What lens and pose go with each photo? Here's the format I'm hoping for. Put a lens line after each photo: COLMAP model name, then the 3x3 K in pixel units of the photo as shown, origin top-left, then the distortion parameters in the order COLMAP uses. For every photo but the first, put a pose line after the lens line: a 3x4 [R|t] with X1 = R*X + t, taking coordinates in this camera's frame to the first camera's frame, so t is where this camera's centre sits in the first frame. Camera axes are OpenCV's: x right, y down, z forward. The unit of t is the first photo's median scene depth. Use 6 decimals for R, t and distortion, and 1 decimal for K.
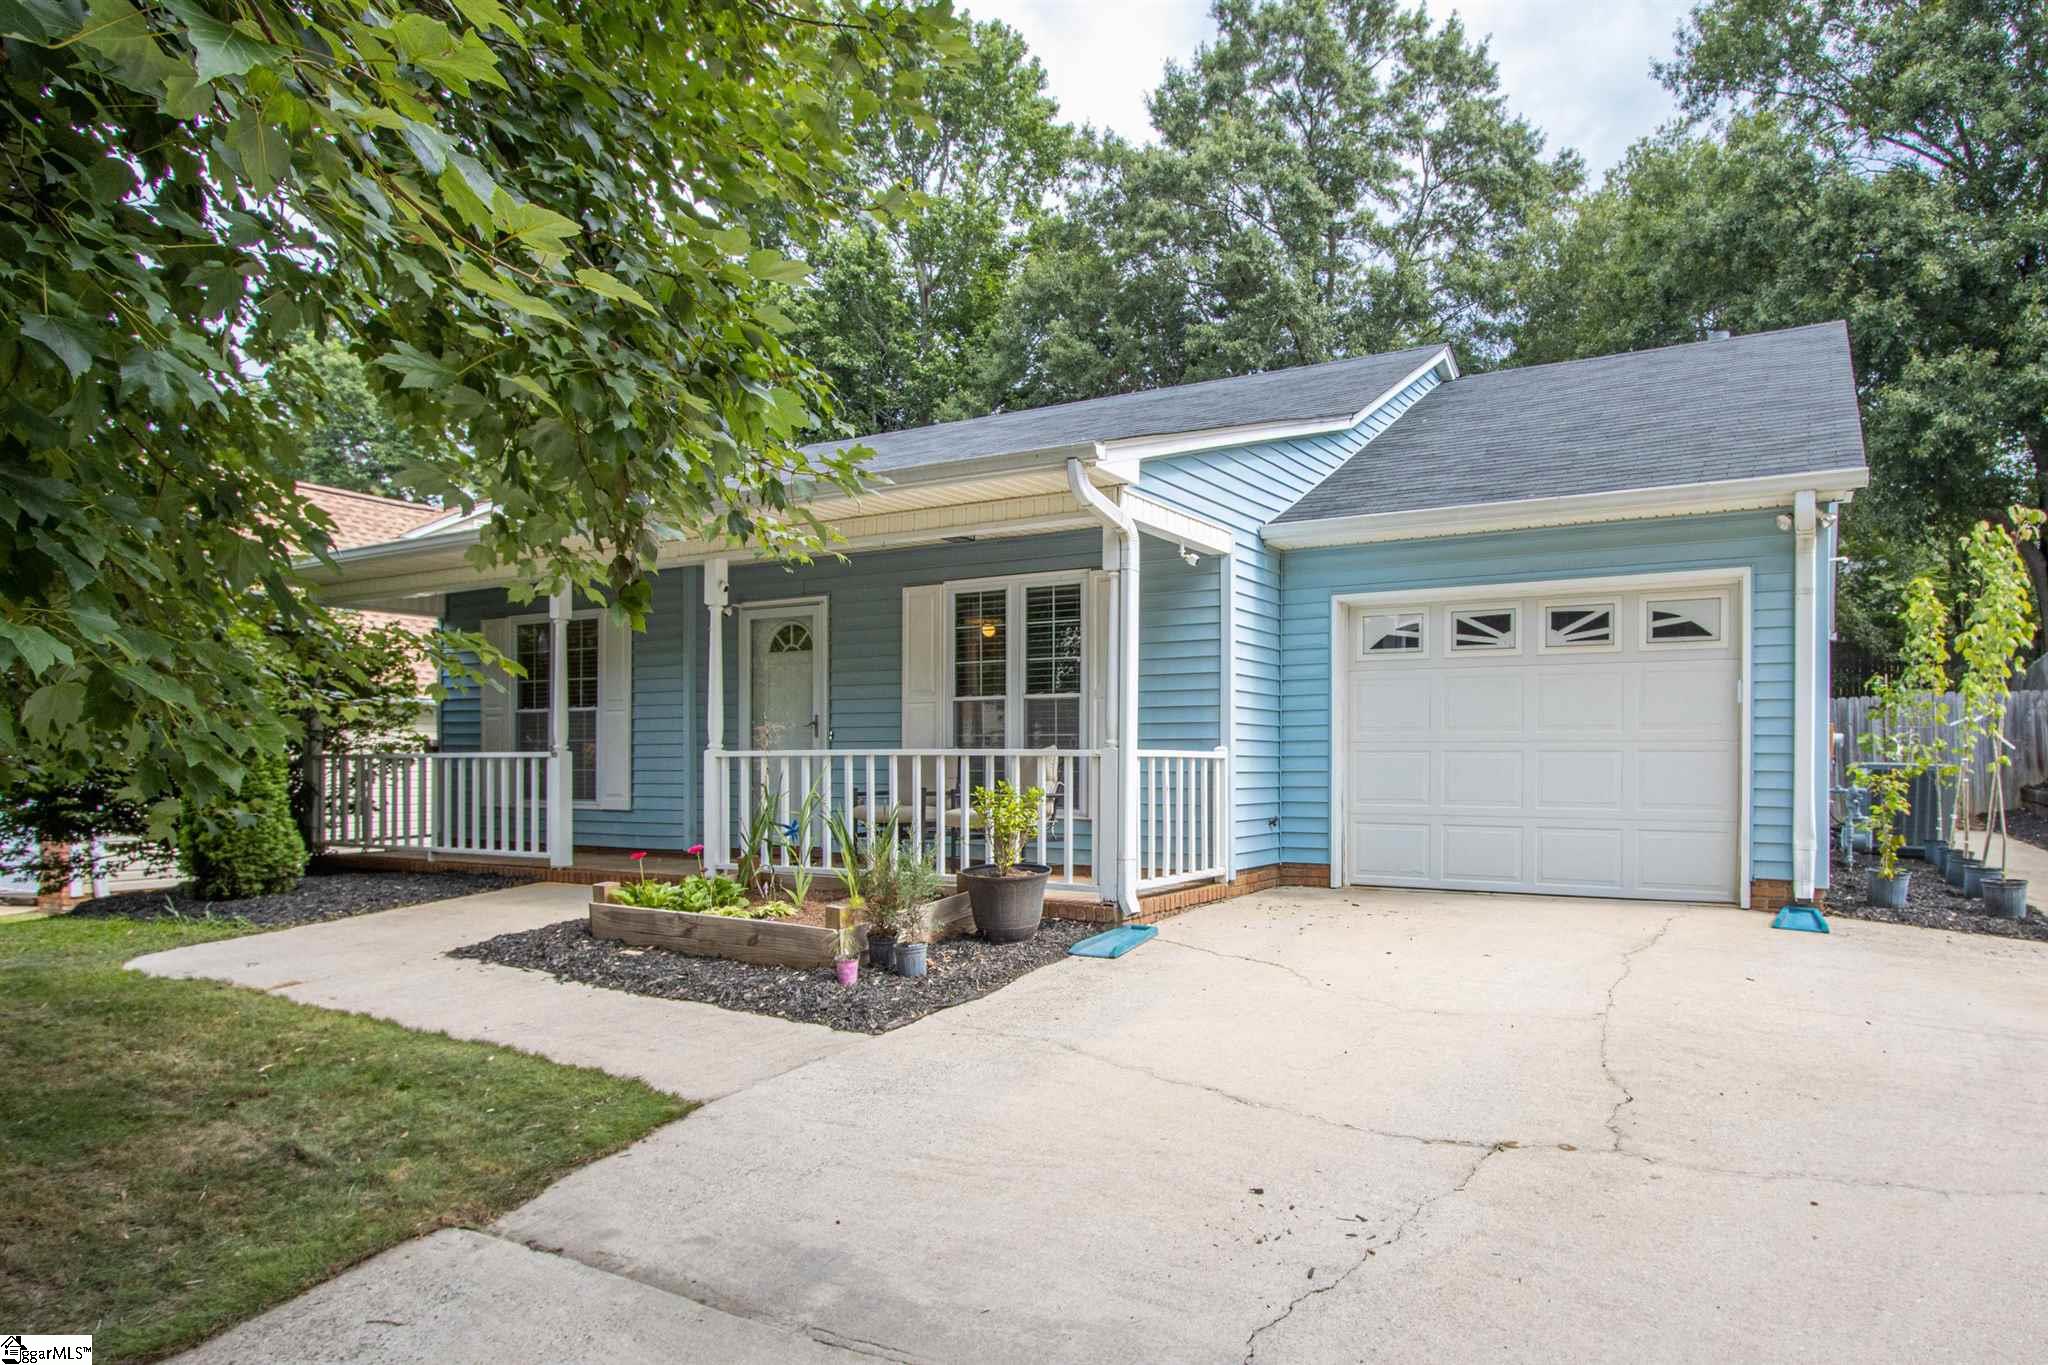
lens RADIAL K [[1123.5, 0, 1026.1], [0, 1123.5, 746.0], [0, 0, 1]] dist [-0.015758, 0.000245]
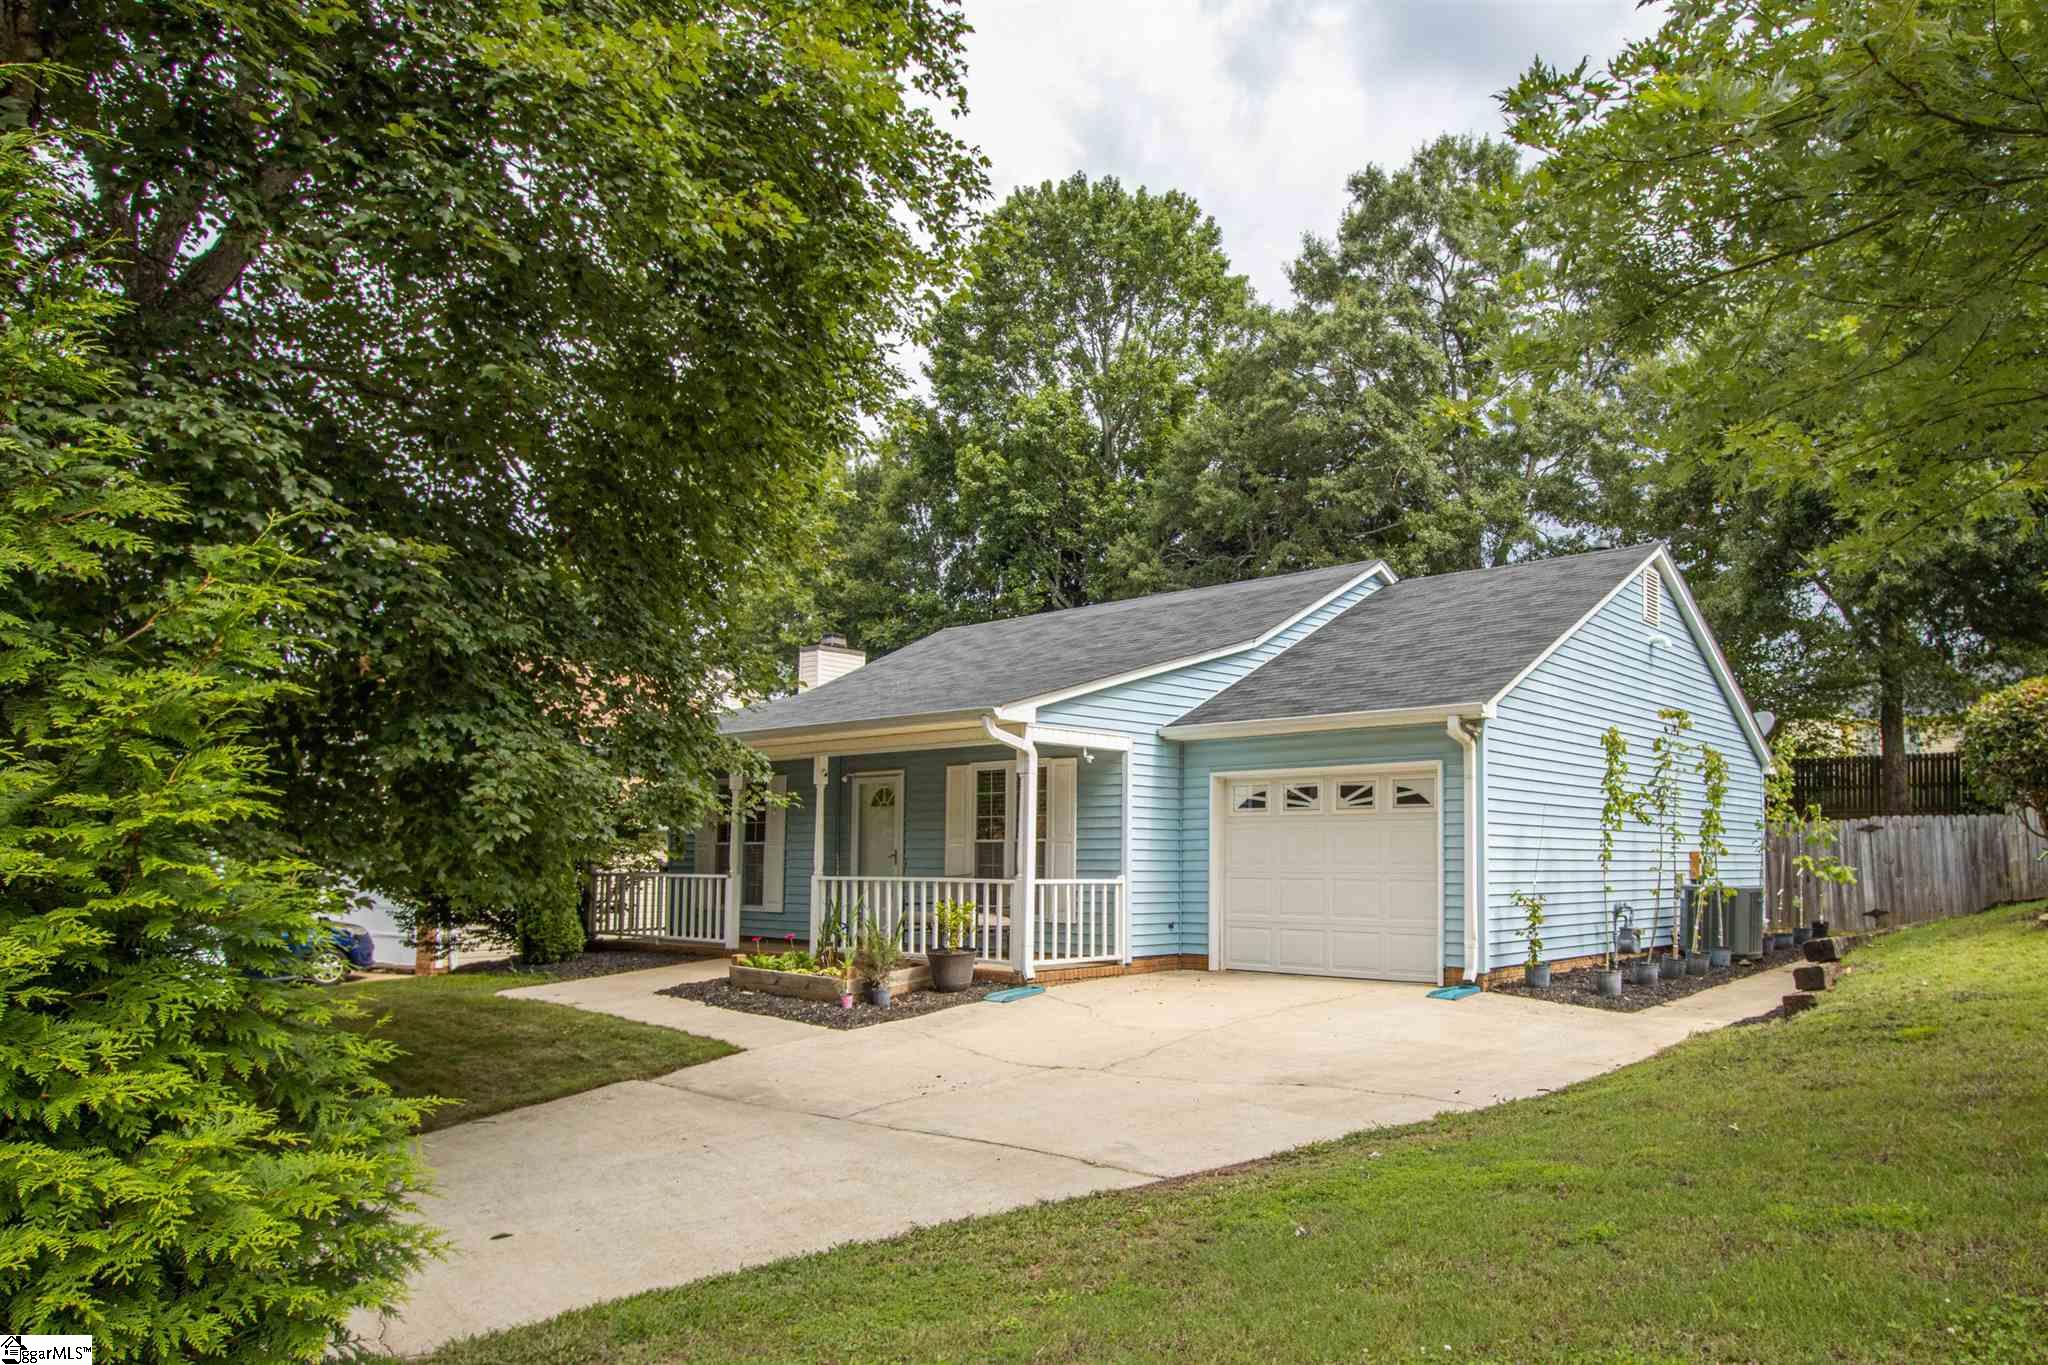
lens RADIAL K [[1159.6, 0, 1024.5], [0, 1159.6, 736.5], [0, 0, 1]] dist [-0.019817, 0.002191]
pose [[0.977994, -0.020784, -0.207596, 0.356224], [0.000934, 0.995452, -0.095259, -0.035852], [0.208631, 0.092968, 0.973566, -0.562916]]
